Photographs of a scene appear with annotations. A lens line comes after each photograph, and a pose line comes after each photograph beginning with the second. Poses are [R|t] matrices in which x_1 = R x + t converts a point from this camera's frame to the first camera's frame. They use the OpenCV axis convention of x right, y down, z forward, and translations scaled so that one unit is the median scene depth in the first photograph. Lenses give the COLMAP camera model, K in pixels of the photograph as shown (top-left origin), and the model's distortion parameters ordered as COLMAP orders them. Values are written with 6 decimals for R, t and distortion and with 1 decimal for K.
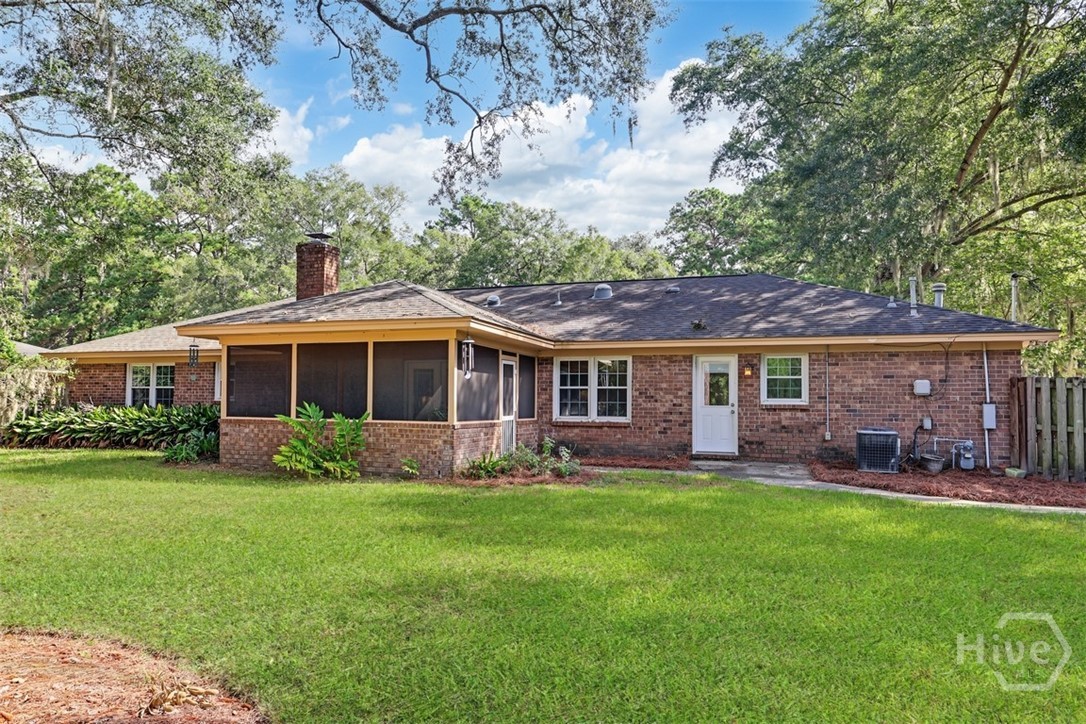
lens RADIAL K [[675.0, 0, 542.7], [0, 675.0, 376.6], [0, 0, 1]] dist [0.000882, 0.000202]
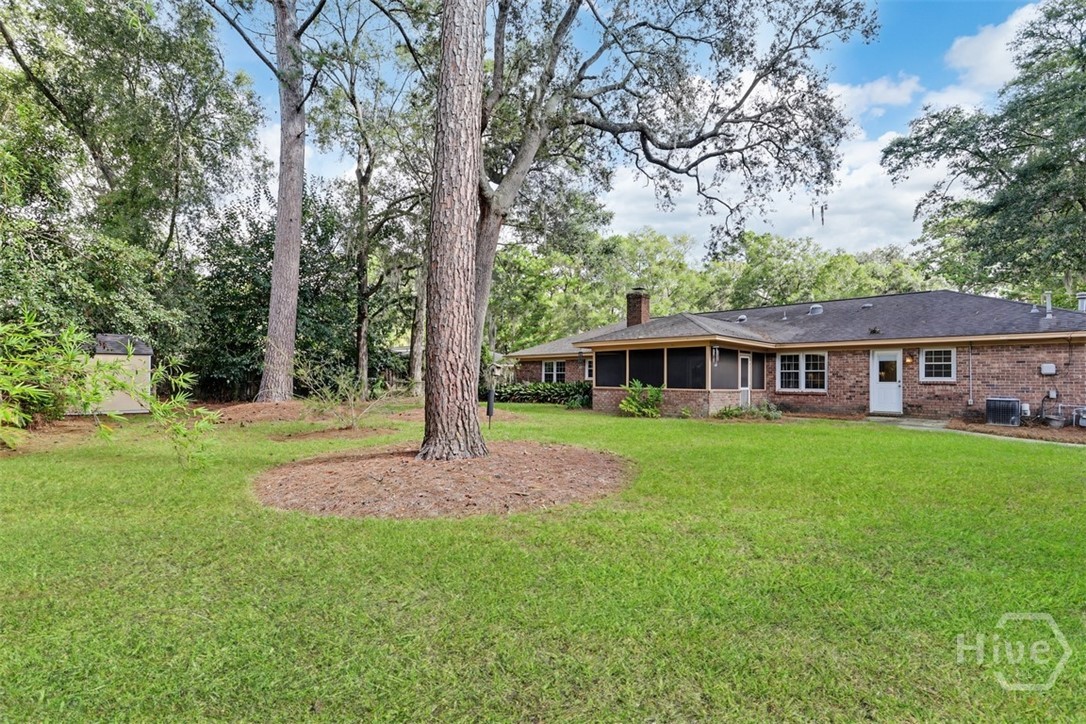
lens RADIAL K [[510.6, 0, 529.3], [0, 510.6, 364.4], [0, 0, 1]] dist [-0.002508, 0.000160]
pose [[0.863316, -0.013073, -0.504494, 0.118074], [0.011863, 0.999914, -0.005611, -0.000735], [0.504524, -0.001141, 0.863397, -0.372319]]
